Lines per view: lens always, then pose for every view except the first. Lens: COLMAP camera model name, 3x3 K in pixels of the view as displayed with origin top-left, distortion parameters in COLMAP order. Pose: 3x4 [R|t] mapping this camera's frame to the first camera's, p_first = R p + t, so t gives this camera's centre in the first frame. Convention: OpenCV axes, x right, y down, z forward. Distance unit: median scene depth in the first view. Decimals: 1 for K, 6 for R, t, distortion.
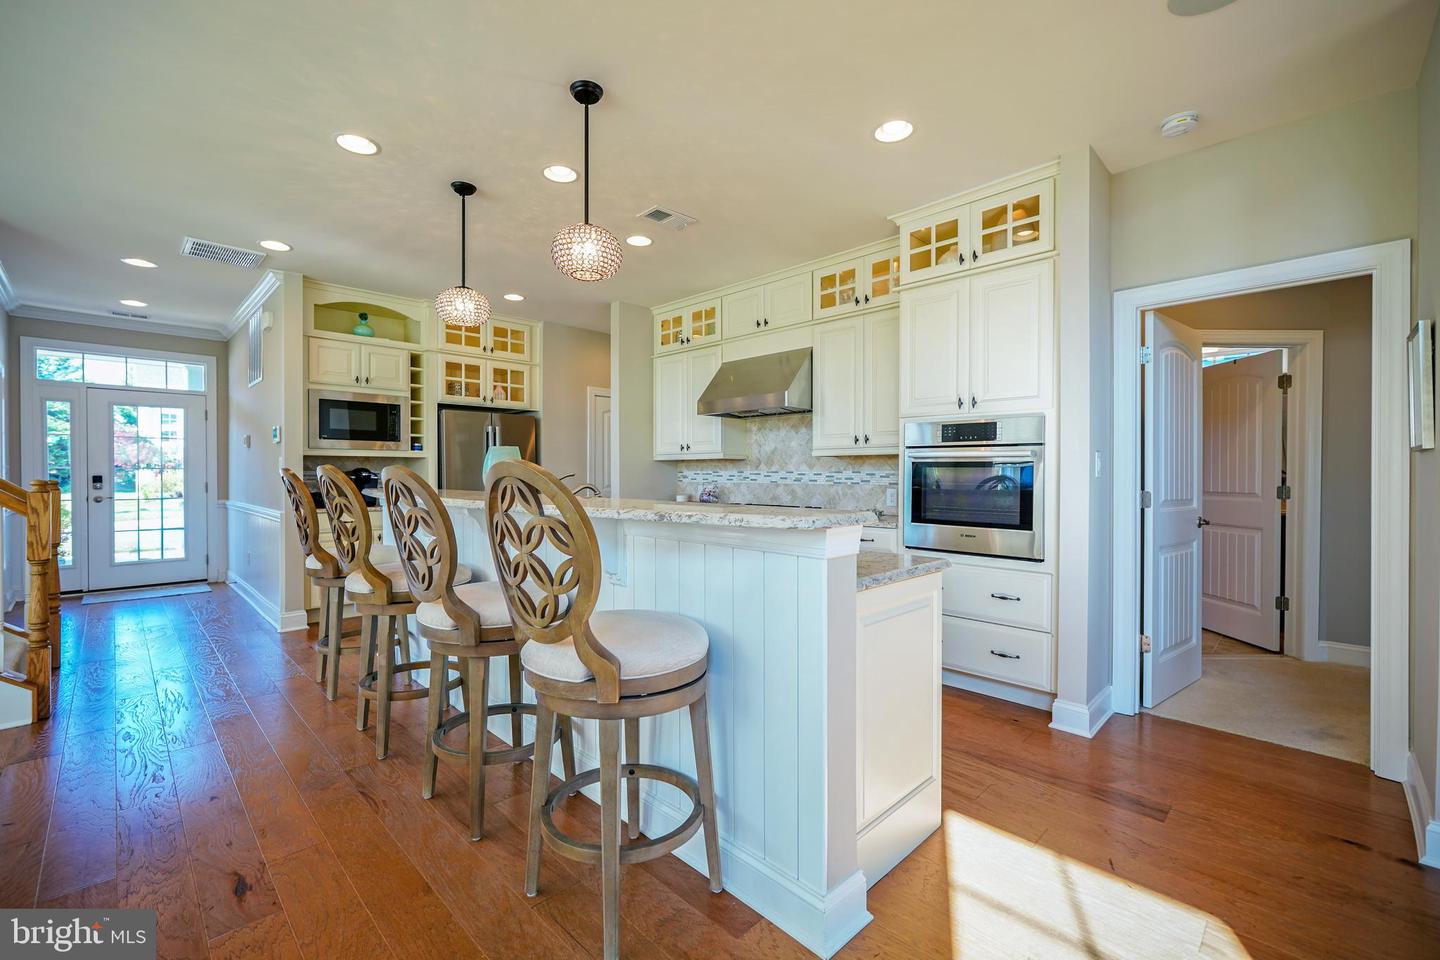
lens RADIAL K [[608.0, 0, 711.4], [0, 608.0, 478.7], [0, 0, 1]] dist [-0.009140, 0.003926]
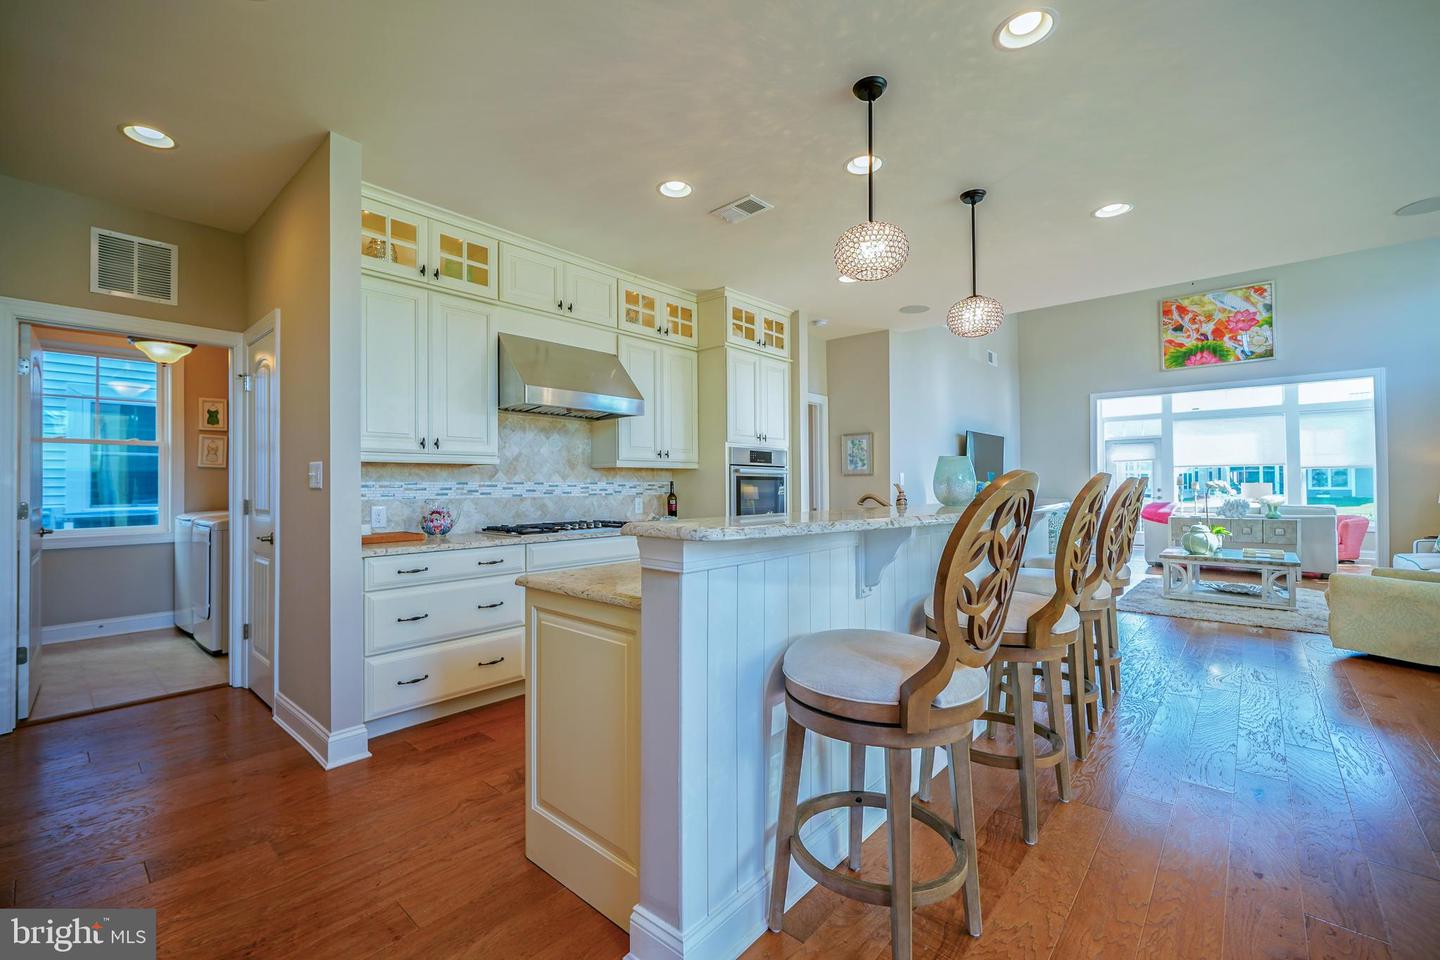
lens RADIAL K [[608.0, 0, 707.9], [0, 608.0, 476.8], [0, 0, 1]] dist [-0.009140, 0.003926]
pose [[-0.057102, 0.011761, 0.998299, -0.745426], [0.011760, 0.999869, -0.011107, -0.007721], [-0.998299, 0.011106, -0.057233, 0.830062]]
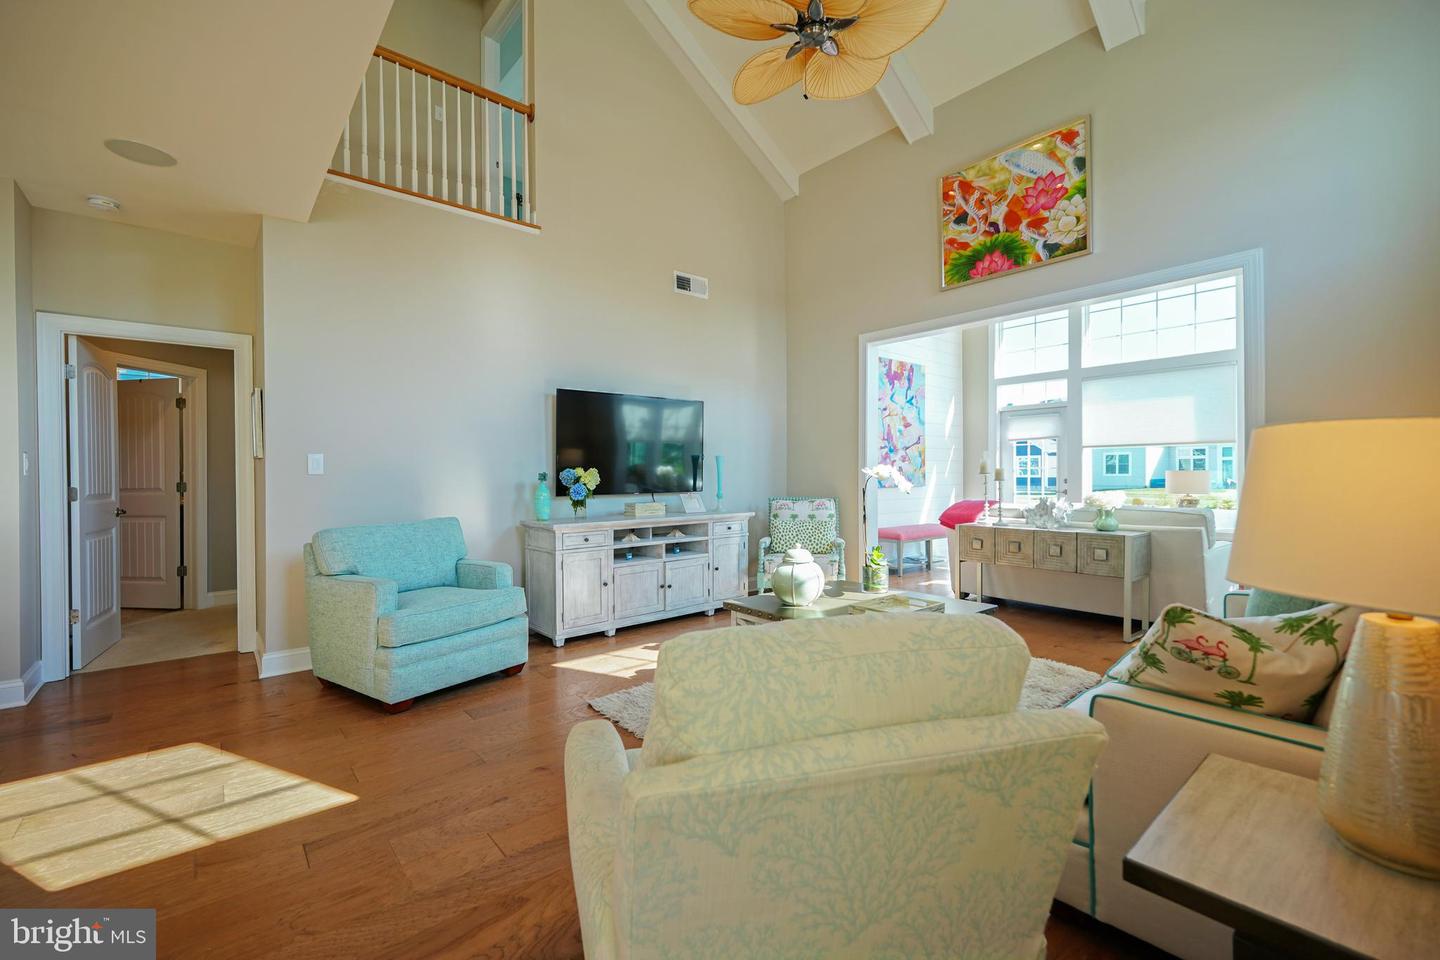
lens RADIAL K [[608.0, 0, 710.6], [0, 608.0, 477.7], [0, 0, 1]] dist [-0.009140, 0.003926]
pose [[0.085886, -0.008765, 0.996266, -0.224410], [0.012467, 0.999892, 0.007722, 0.005288], [-0.996227, 0.011757, 0.085986, -0.219191]]
